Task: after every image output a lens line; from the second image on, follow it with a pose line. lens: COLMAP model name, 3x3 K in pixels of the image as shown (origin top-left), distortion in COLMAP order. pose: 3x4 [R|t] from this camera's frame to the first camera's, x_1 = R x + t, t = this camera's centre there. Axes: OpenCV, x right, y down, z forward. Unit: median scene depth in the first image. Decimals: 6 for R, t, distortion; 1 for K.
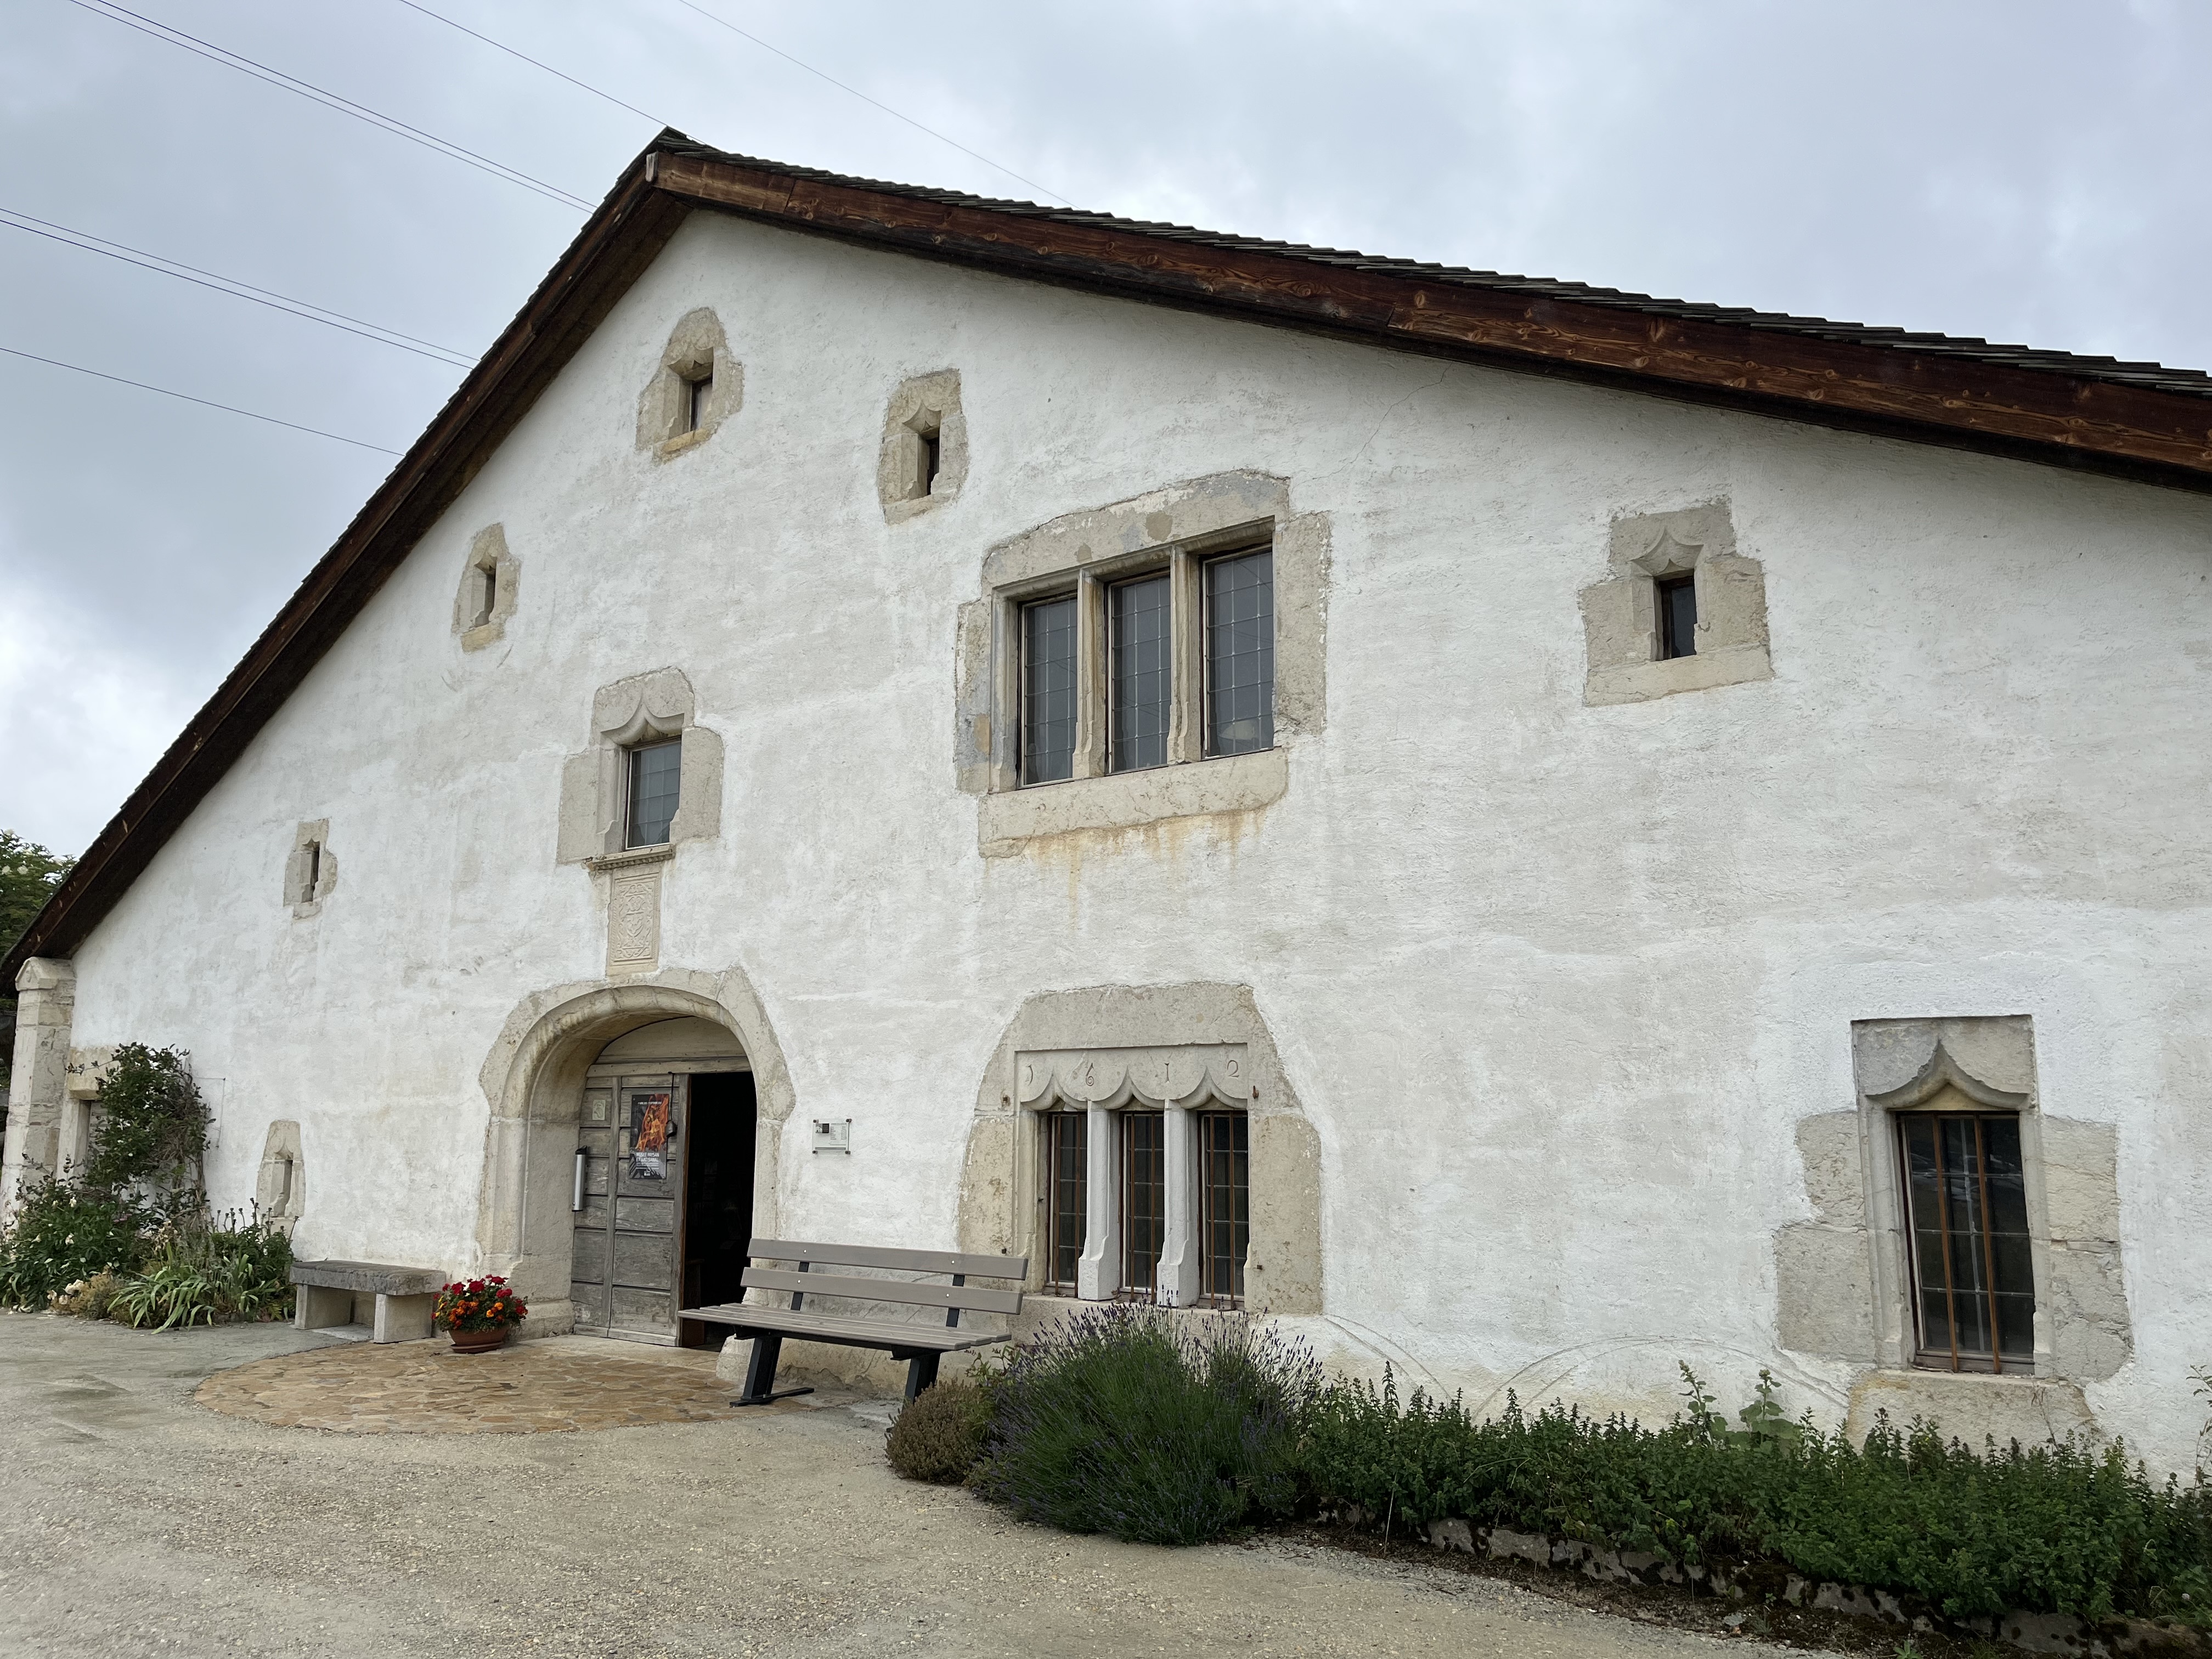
lens RADIAL K [[1645.9, 0, 1106.0], [0, 1645.9, 829.5], [0, 0, 1]] dist [0.086565, -0.117817]
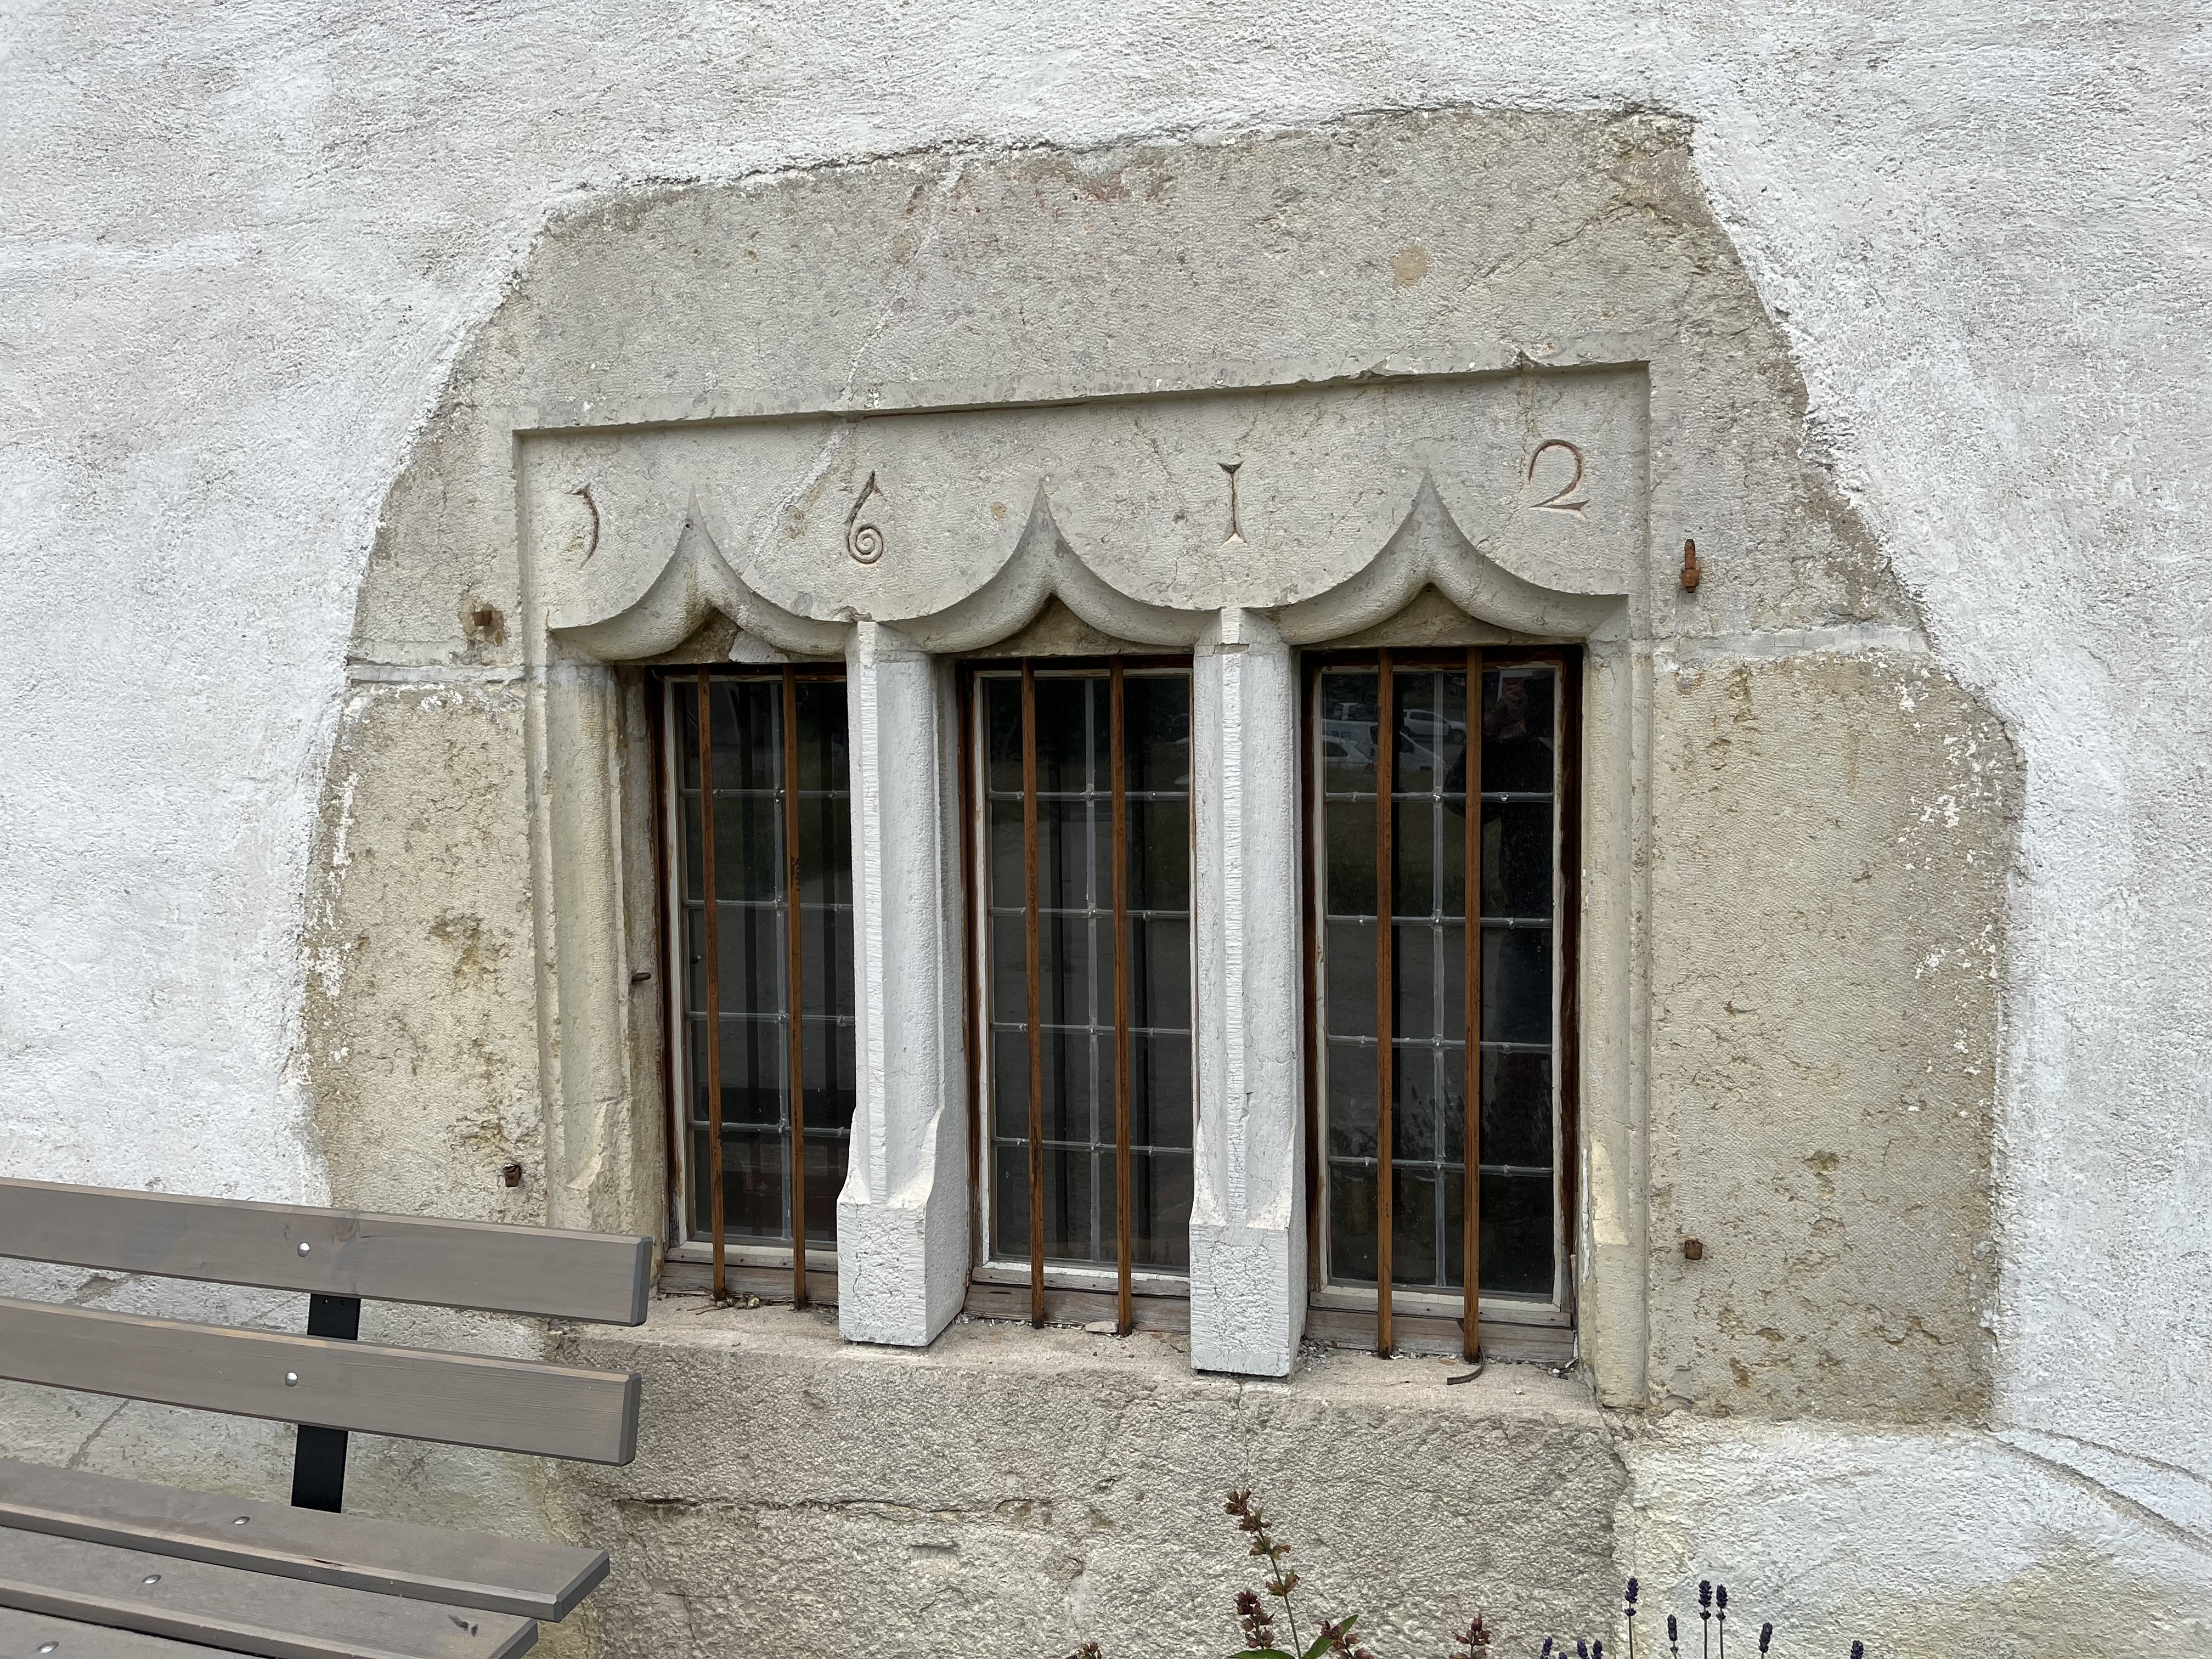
lens RADIAL K [[1645.9, 0, 1106.0], [0, 1645.9, 829.5], [0, 0, 1]] dist [0.086565, -0.117817]
pose [[0.915215, -0.047519, 0.400153, -0.079585], [-0.055072, 0.968956, 0.241023, 0.130382], [-0.399184, -0.242625, 0.884186, 0.740610]]
